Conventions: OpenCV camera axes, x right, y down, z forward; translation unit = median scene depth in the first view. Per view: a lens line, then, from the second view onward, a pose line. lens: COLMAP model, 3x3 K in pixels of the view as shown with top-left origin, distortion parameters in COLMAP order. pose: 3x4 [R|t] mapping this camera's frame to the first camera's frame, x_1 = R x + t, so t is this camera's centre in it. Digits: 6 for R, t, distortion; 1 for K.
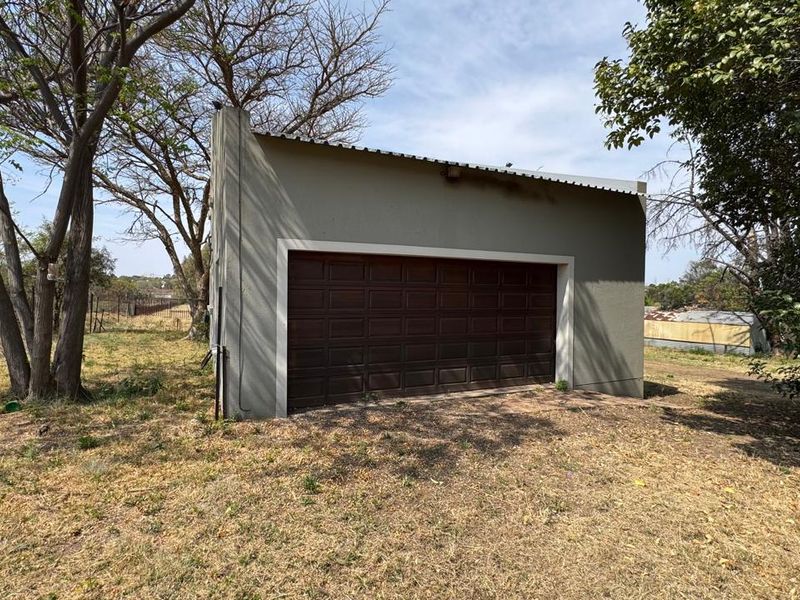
lens RADIAL K [[426.4, 0, 400.0], [0, 426.4, 300.0], [0, 0, 1]] dist [-0.016944, -0.000087]
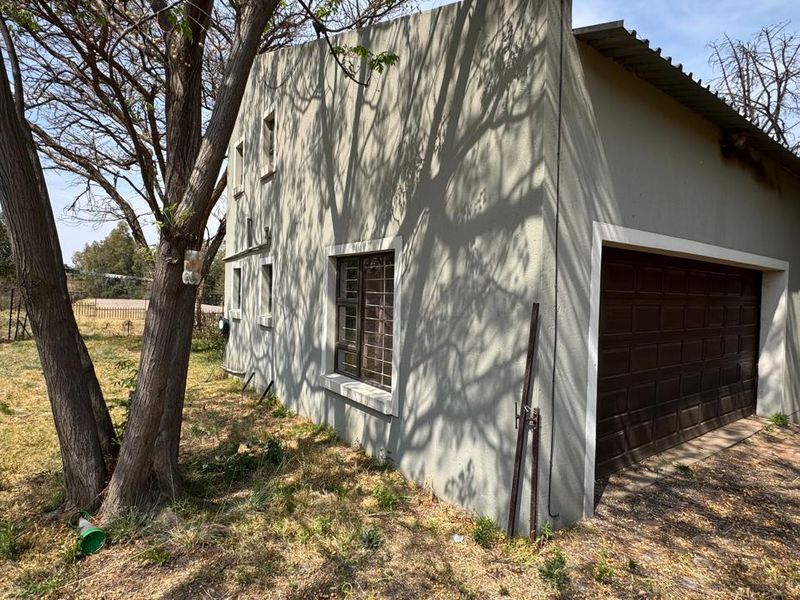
lens RADIAL K [[428.7, 0, 400.0], [0, 428.7, 300.0], [0, 0, 1]] dist [-0.000126, -0.001892]
pose [[0.984748, 0.012586, 0.173532, -0.640003], [-0.014141, 0.999870, 0.007727, -0.033208], [-0.173412, -0.010063, 0.984798, 0.437553]]
